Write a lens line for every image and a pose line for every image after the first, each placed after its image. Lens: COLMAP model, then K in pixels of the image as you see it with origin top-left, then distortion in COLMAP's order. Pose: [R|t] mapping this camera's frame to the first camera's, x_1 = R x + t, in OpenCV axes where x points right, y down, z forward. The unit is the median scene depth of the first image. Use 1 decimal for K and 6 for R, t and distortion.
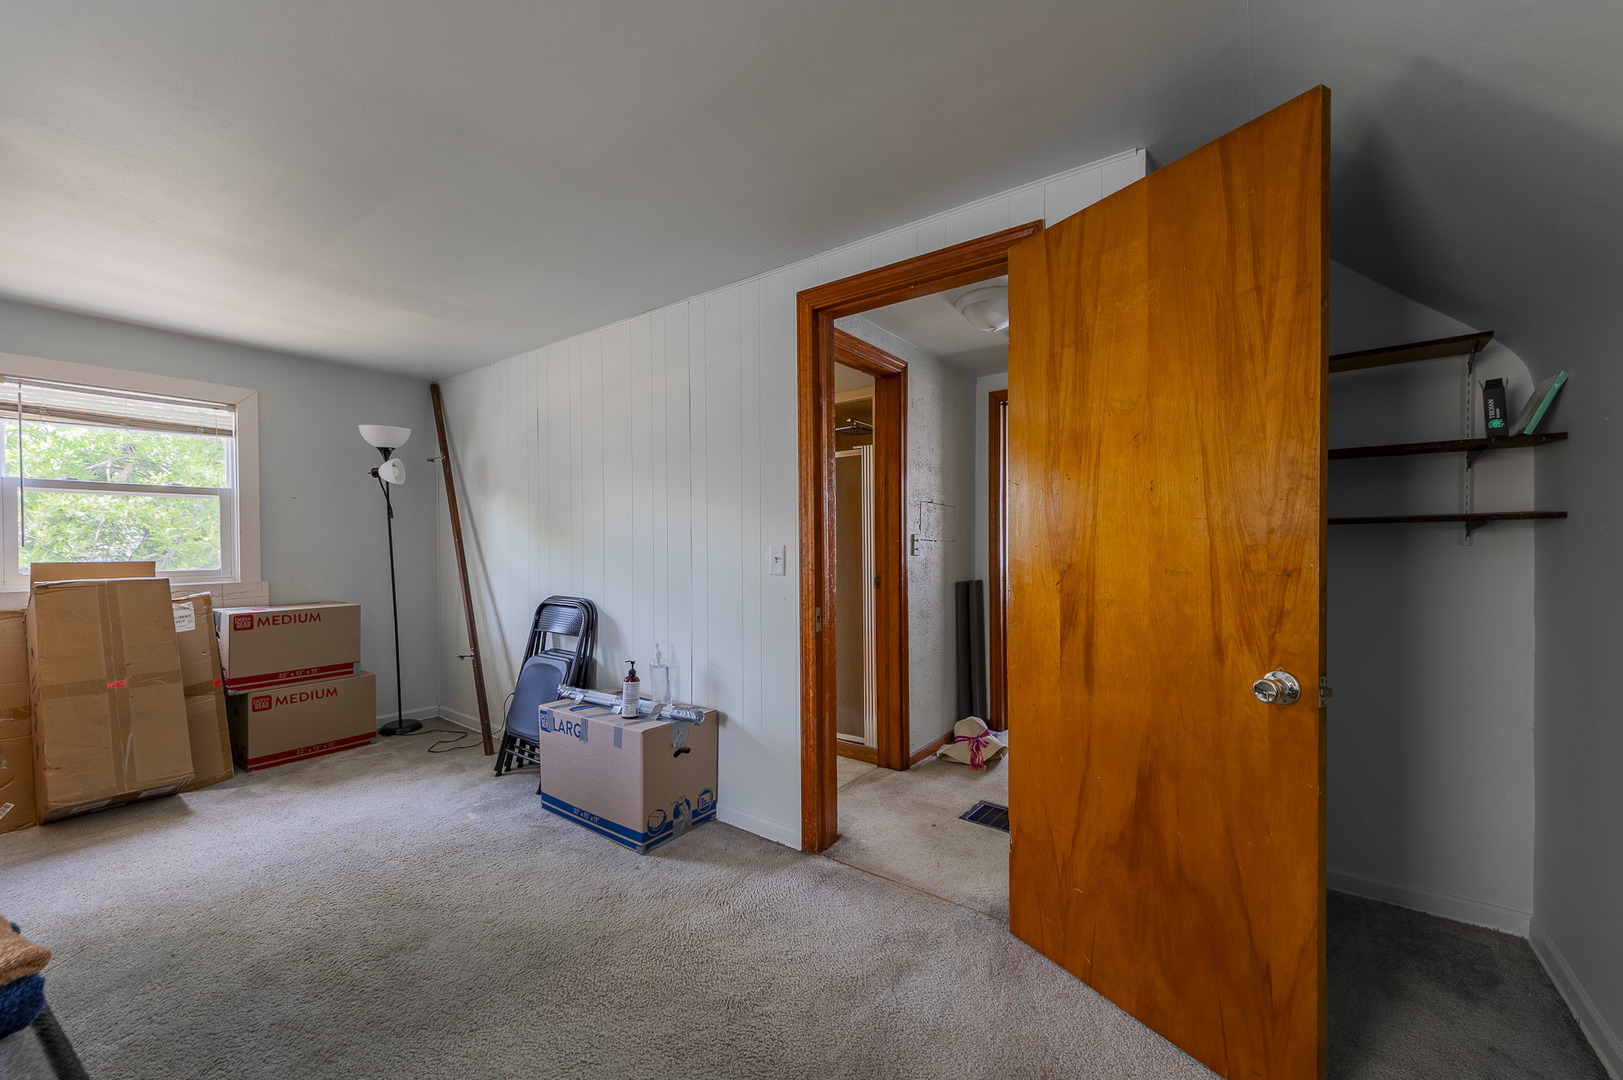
lens RADIAL K [[632.0, 0, 809.3], [0, 632.0, 544.8], [0, 0, 1]] dist [-0.000399, -0.000107]
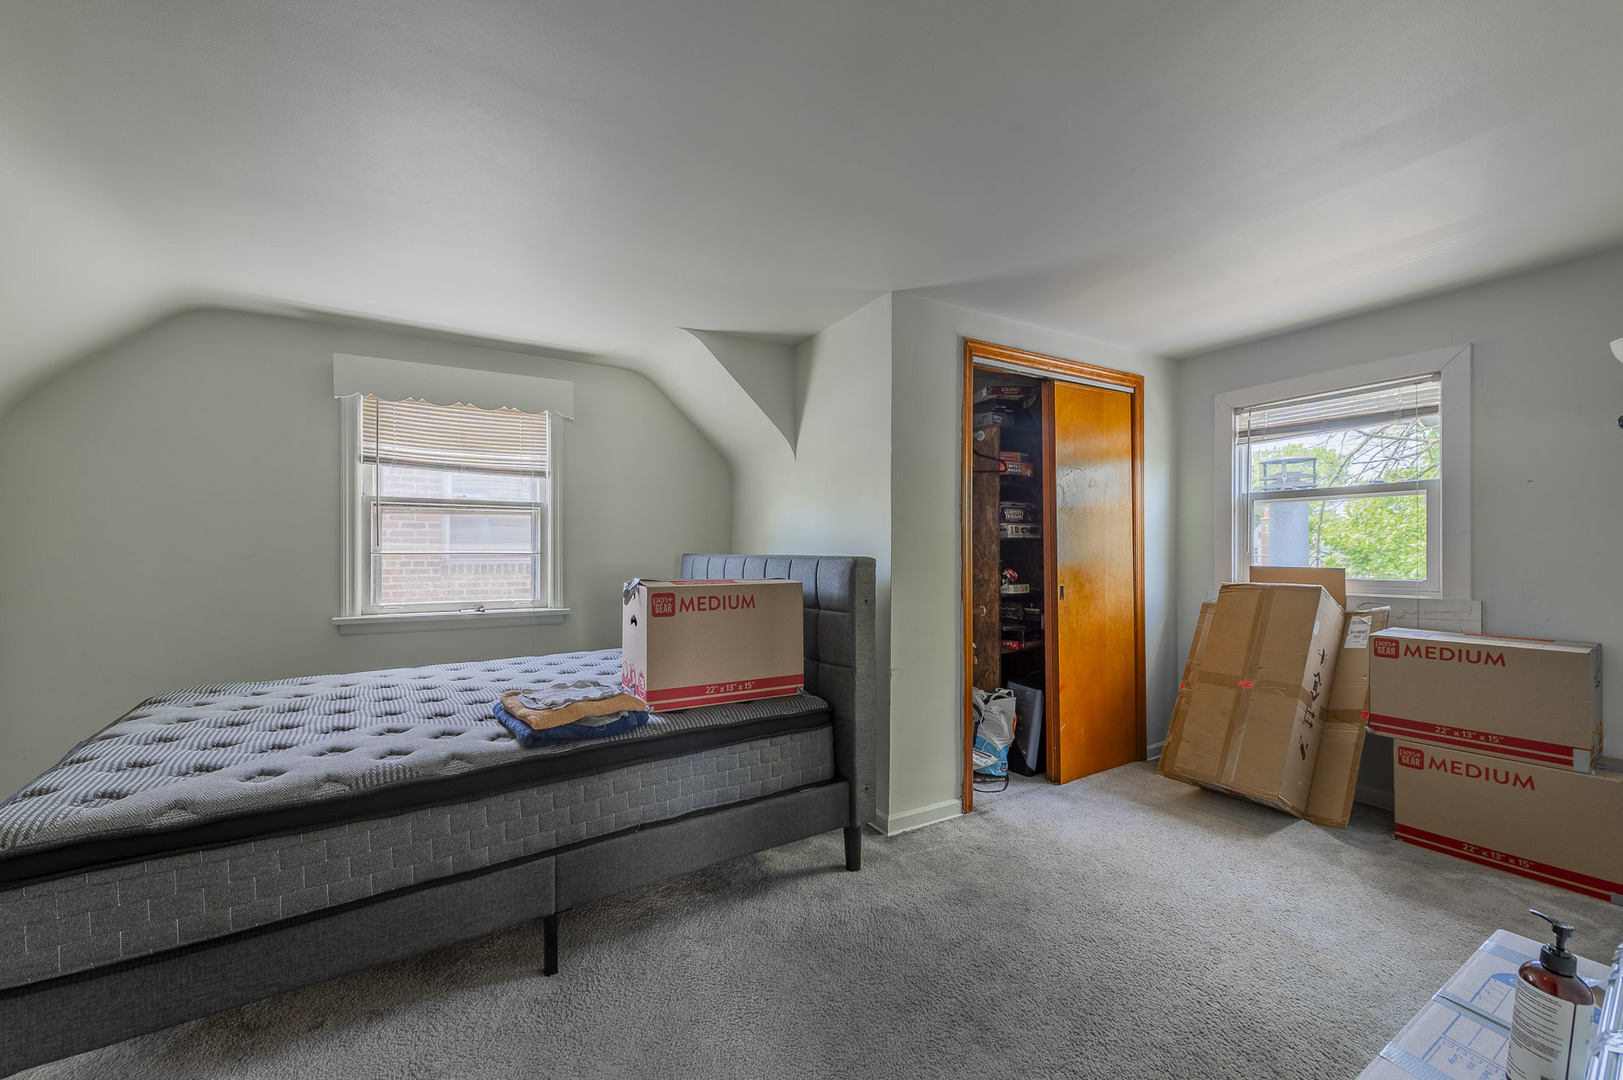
lens RADIAL K [[632.0, 0, 809.1], [0, 632.0, 548.5], [0, 0, 1]] dist [-0.000399, -0.000107]
pose [[-0.392227, -0.001162, -0.919868, 0.124101], [-0.002248, 0.999997, -0.000305, -0.000699], [0.919866, 0.001948, -0.392228, 0.631274]]
